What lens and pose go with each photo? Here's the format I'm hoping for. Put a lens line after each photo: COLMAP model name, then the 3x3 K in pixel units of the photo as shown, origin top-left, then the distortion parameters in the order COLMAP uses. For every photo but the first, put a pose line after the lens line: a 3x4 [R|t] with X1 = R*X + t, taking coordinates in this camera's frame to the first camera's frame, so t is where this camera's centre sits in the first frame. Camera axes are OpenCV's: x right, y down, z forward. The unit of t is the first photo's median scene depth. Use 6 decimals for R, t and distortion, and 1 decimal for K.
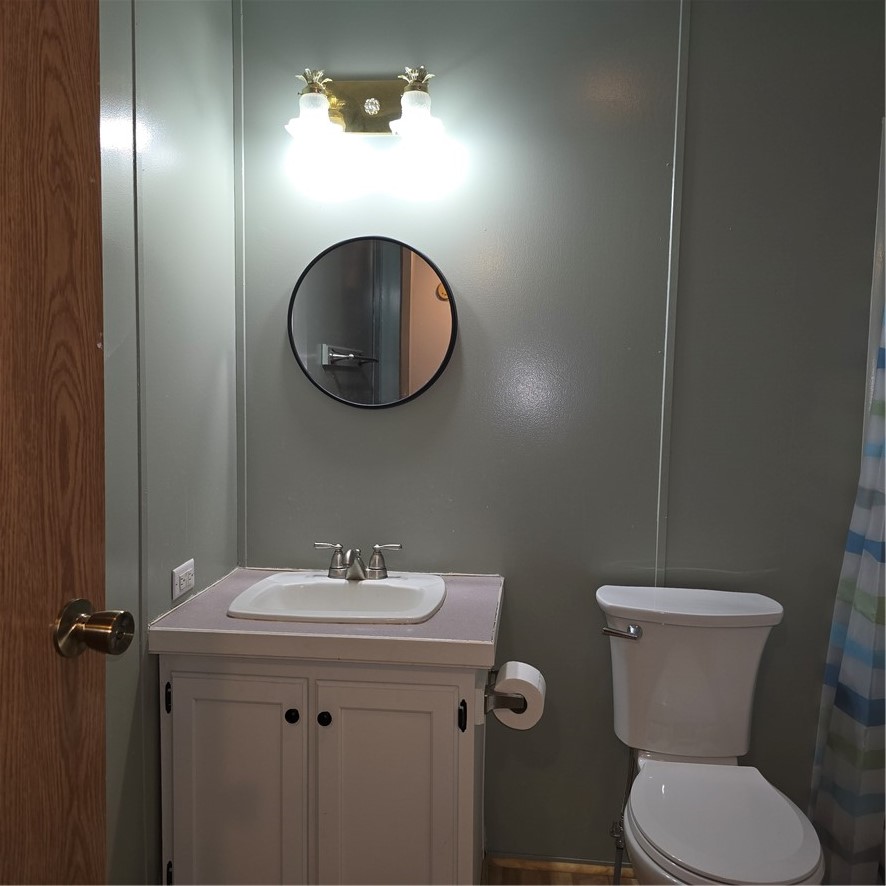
lens RADIAL K [[793.3, 0, 443.0], [0, 793.3, 443.0], [0, 0, 1]] dist [0.061909, -0.019477]
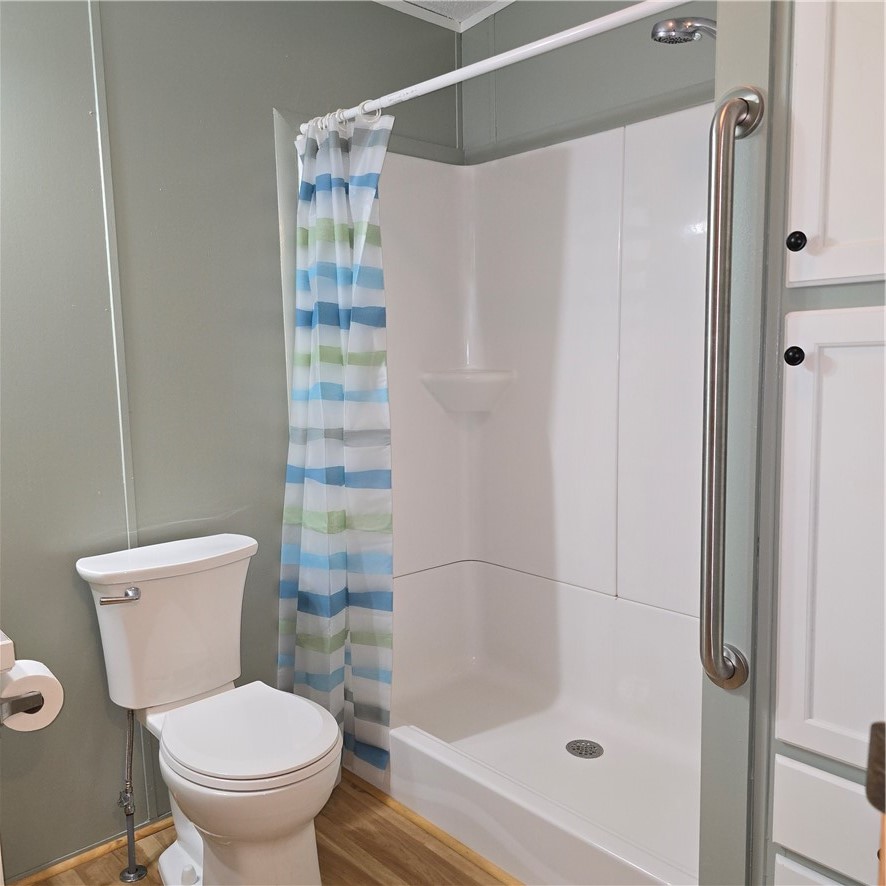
lens RADIAL K [[793.3, 0, 443.0], [0, 793.3, 443.0], [0, 0, 1]] dist [0.061909, -0.019477]
pose [[0.676868, -0.111561, 0.727601, -0.196599], [0.081576, 0.993729, 0.076477, 0.006272], [-0.731570, 0.007590, 0.681724, 0.042302]]
